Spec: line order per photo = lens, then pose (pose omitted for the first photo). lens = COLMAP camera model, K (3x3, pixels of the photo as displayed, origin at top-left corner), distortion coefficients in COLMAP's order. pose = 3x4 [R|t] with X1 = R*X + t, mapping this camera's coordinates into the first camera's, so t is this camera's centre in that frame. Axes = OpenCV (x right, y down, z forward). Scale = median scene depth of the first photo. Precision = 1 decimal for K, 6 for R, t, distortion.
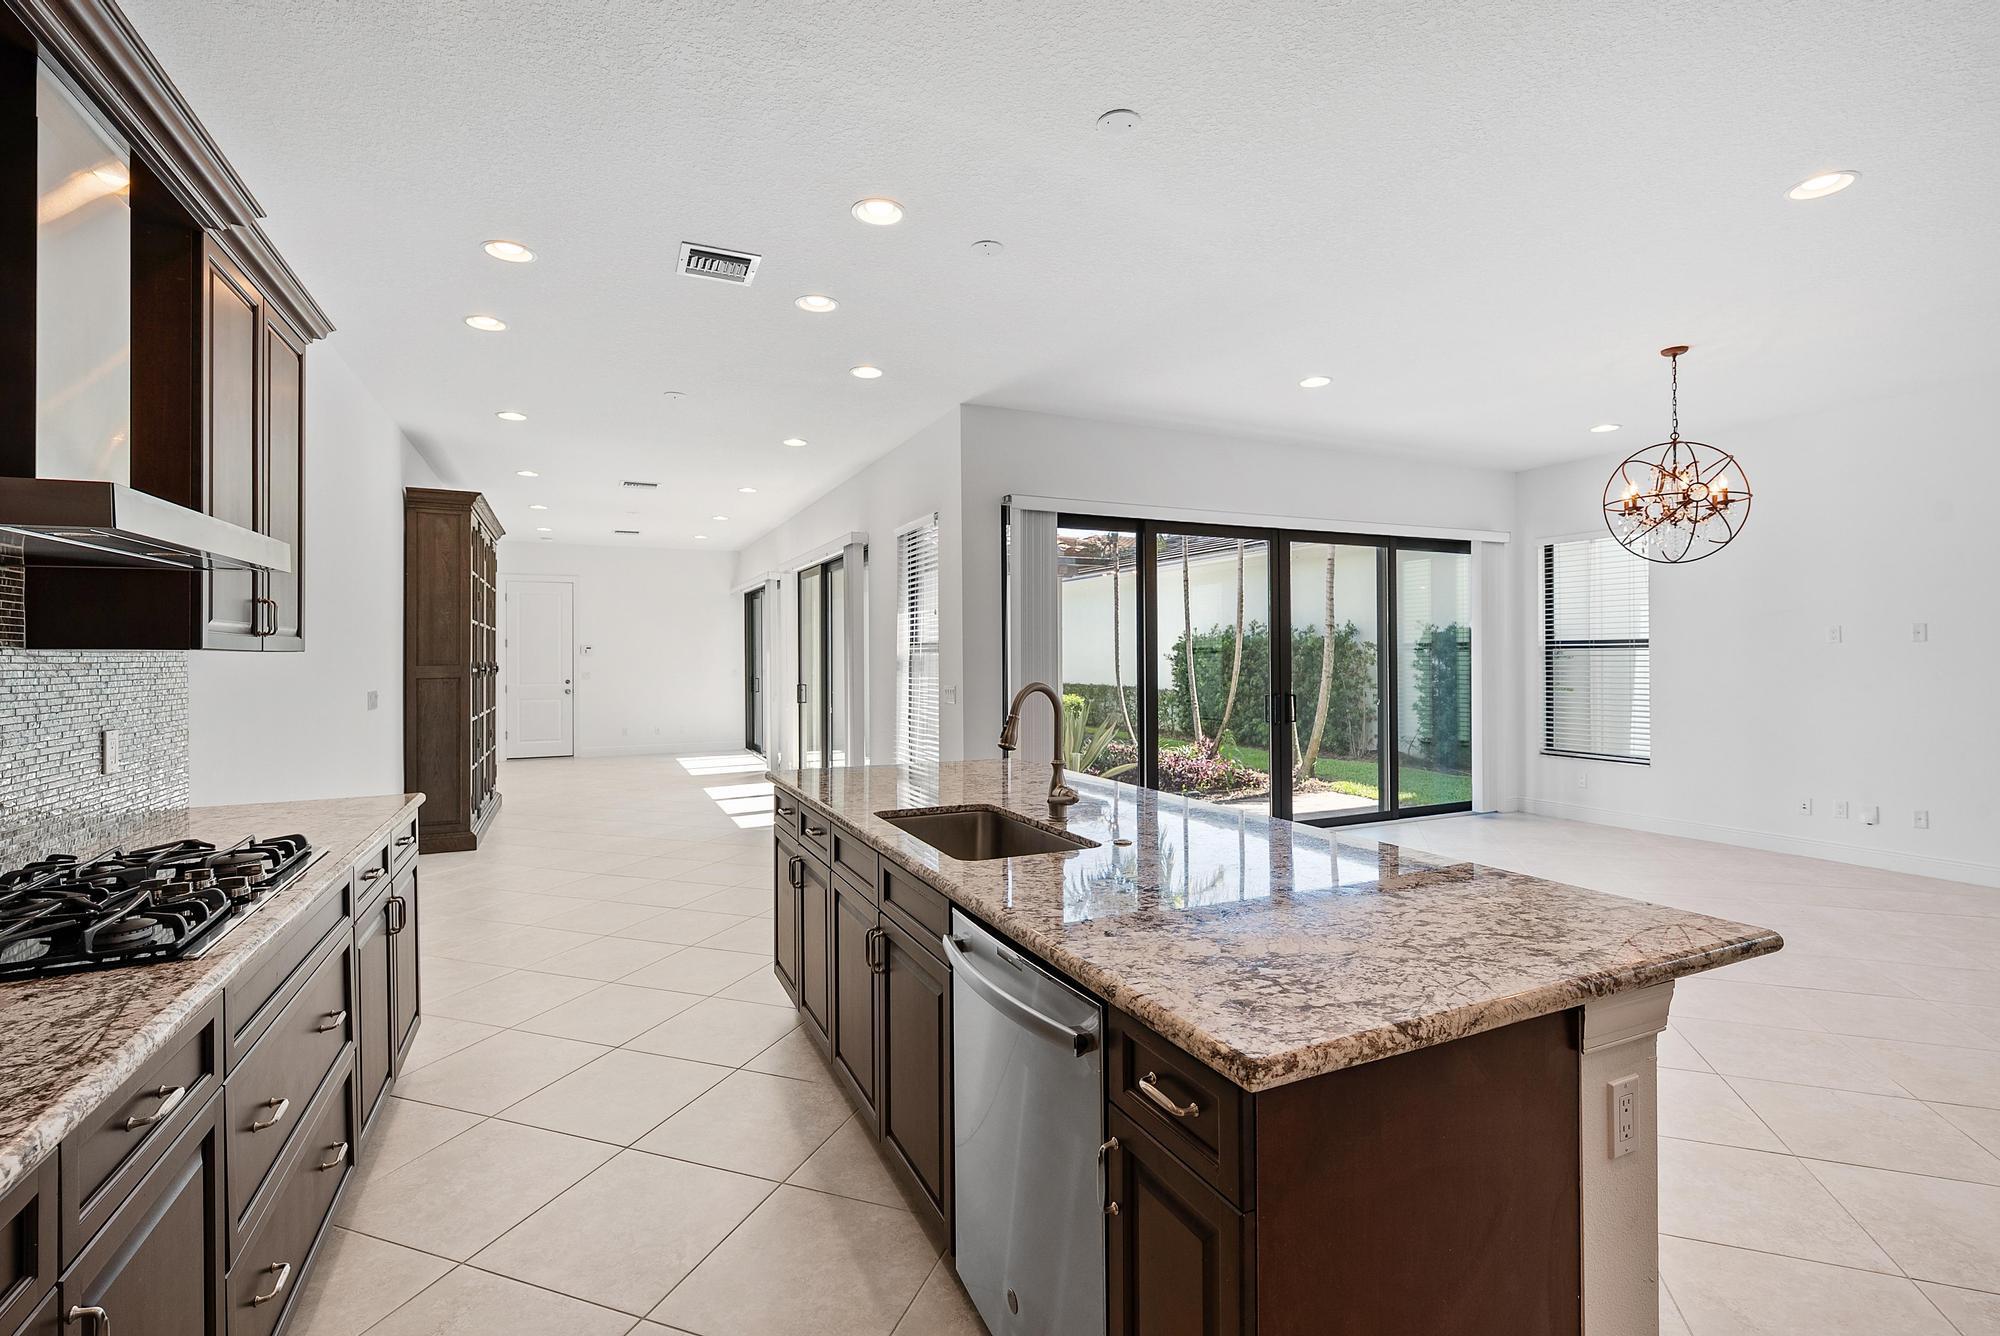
lens RADIAL K [[908.0, 0, 1001.3], [0, 908.0, 657.3], [0, 0, 1]] dist [0.001058, 0.000555]
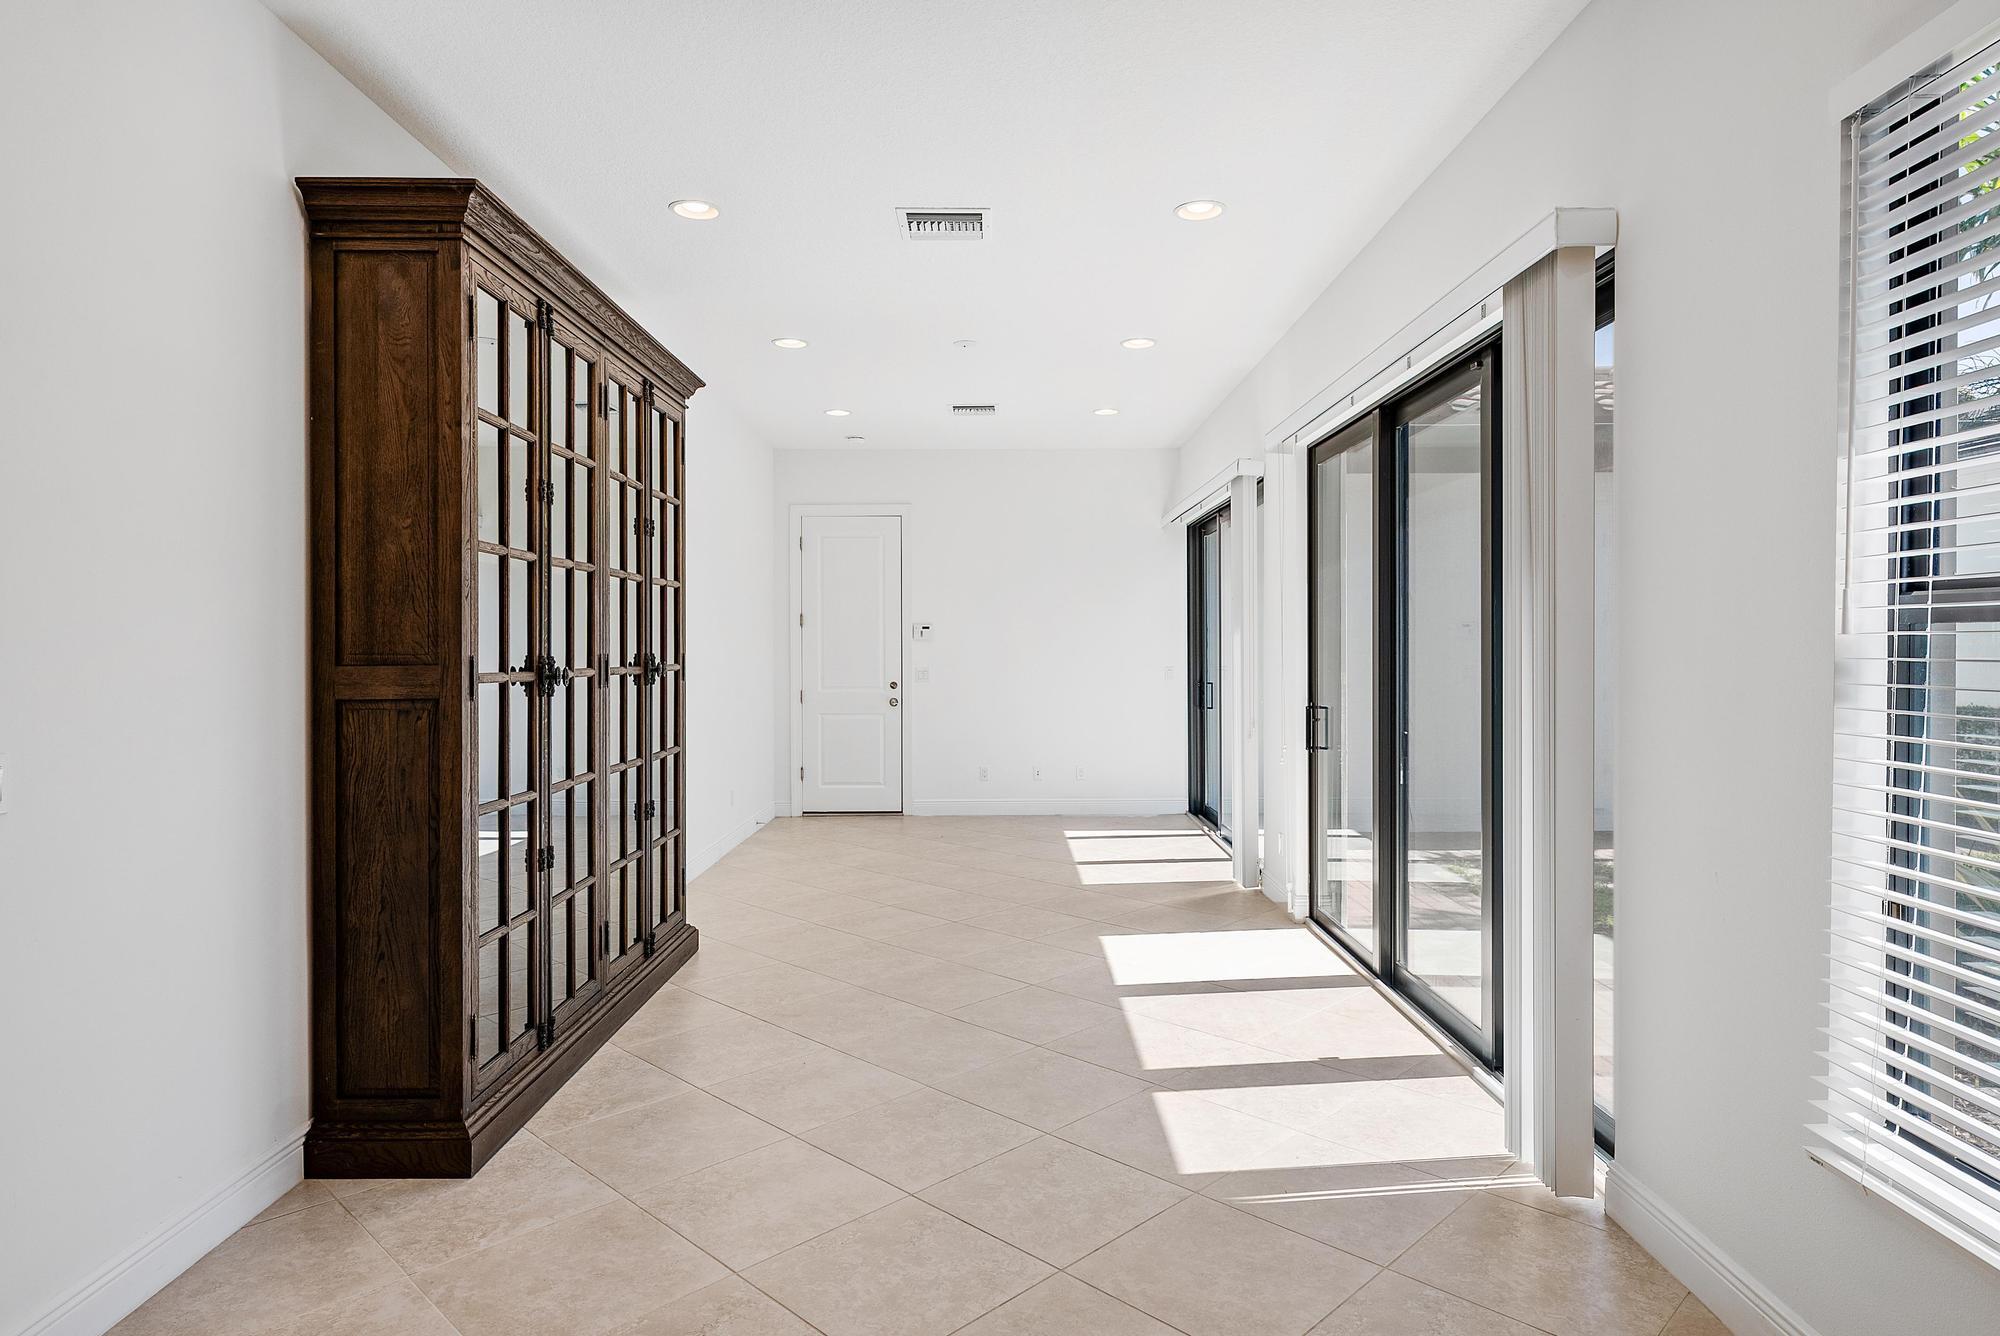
lens RADIAL K [[1208.4, 0, 1002.5], [0, 1208.4, 652.6], [0, 0, 1]] dist [-0.016466, -0.000830]
pose [[0.911379, 0.003049, -0.411557, -0.127238], [-0.000062, 0.999974, 0.007273, 0.000069], [0.411568, -0.006603, 0.911355, 0.437363]]
